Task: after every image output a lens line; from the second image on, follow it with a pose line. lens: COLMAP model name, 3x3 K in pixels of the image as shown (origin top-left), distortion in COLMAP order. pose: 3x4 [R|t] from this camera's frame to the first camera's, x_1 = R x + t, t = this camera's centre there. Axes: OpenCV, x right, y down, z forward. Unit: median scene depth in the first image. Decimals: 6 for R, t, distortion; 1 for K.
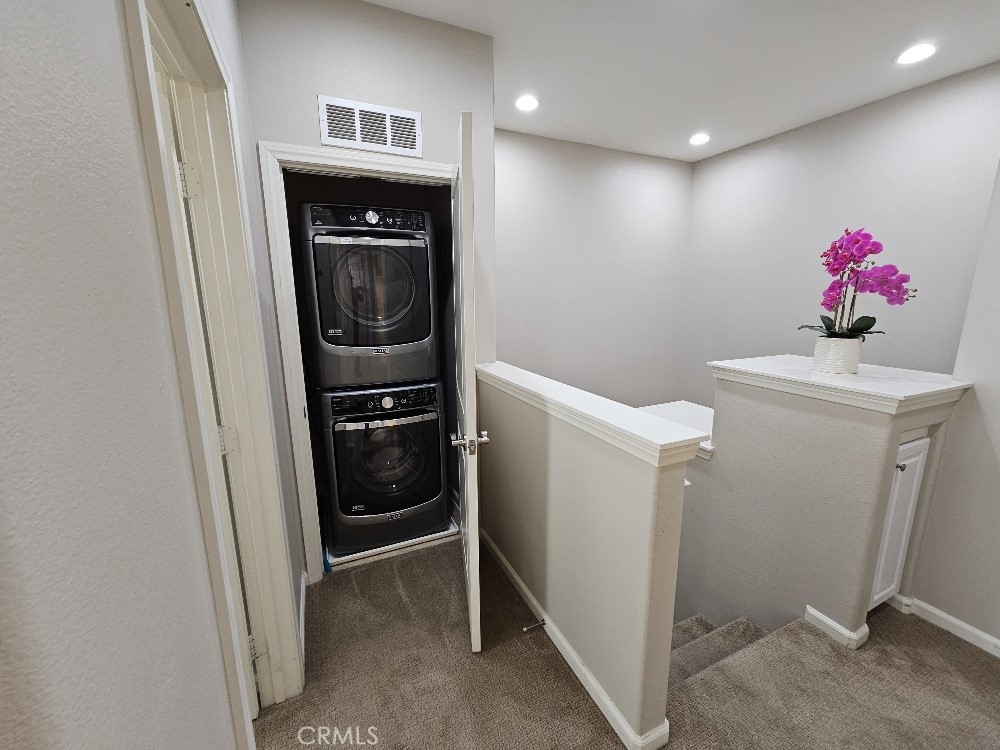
lens RADIAL K [[406.4, 0, 500.0], [0, 406.4, 375.0], [0, 0, 1]] dist [-0.001619, -0.000203]
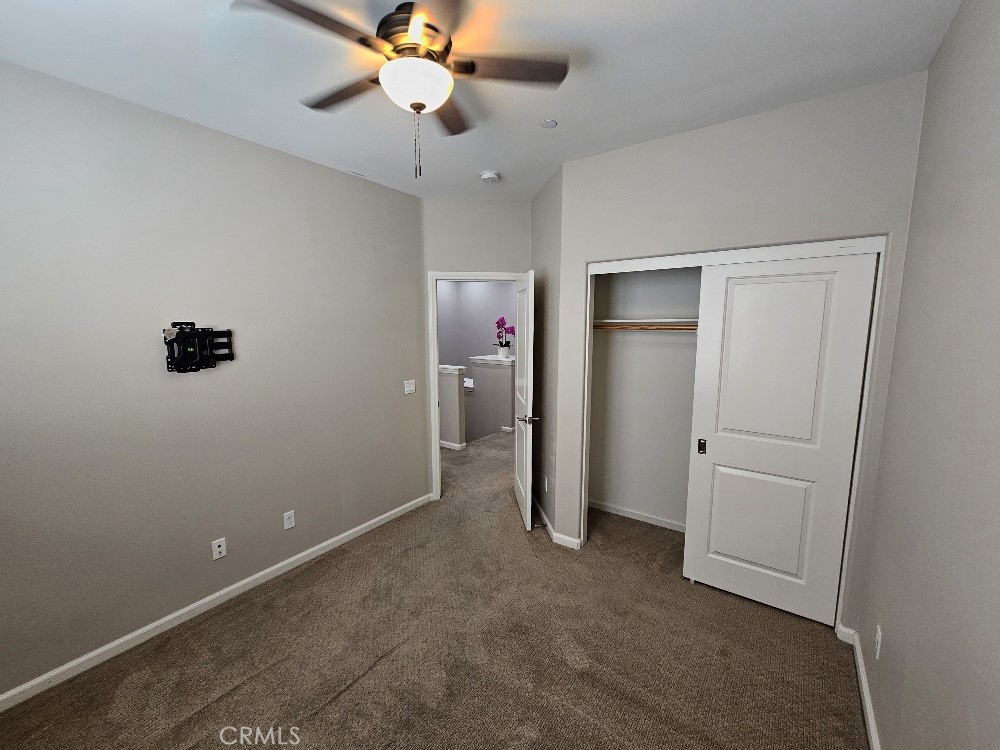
lens RADIAL K [[406.4, 0, 500.0], [0, 406.4, 375.0], [0, 0, 1]] dist [-0.001619, -0.000203]
pose [[0.869121, -0.067919, 0.489914, -0.862000], [0.097883, 0.994555, -0.035767, 0.258862], [-0.484817, 0.079040, 0.871037, -1.926400]]
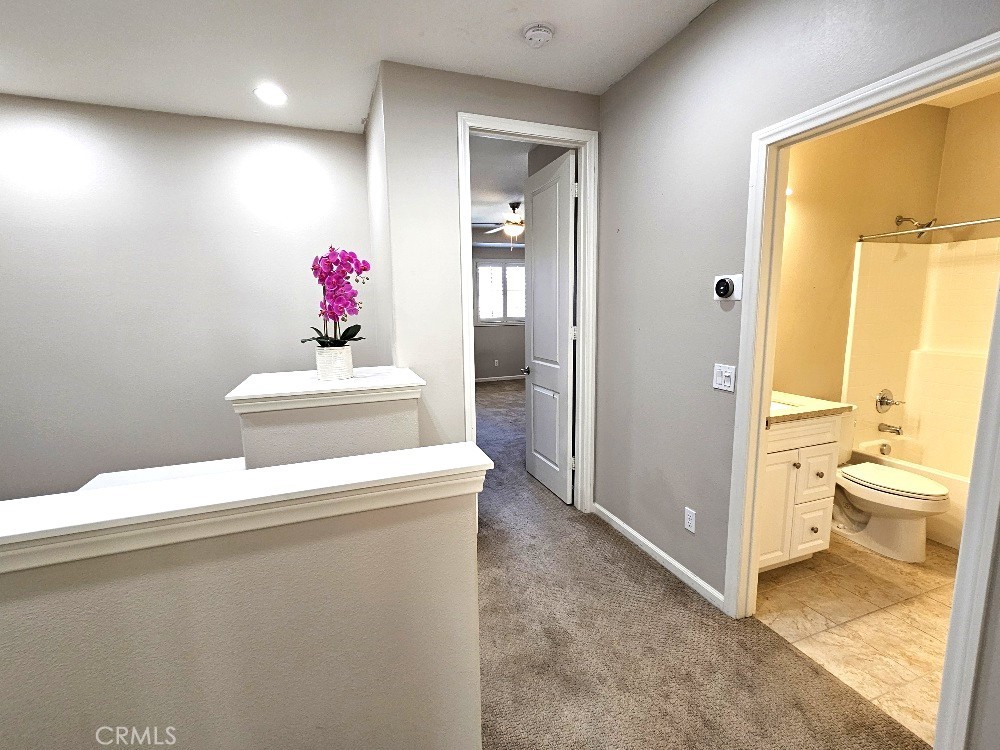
lens RADIAL K [[454.1, 0, 497.9], [0, 454.1, 374.6], [0, 0, 1]] dist [-0.000240, 0.000407]
pose [[0.076865, -0.137792, 0.987474, -0.312717], [0.209021, 0.970623, 0.119170, -0.075135], [-0.974886, 0.197242, 0.103408, 0.491277]]
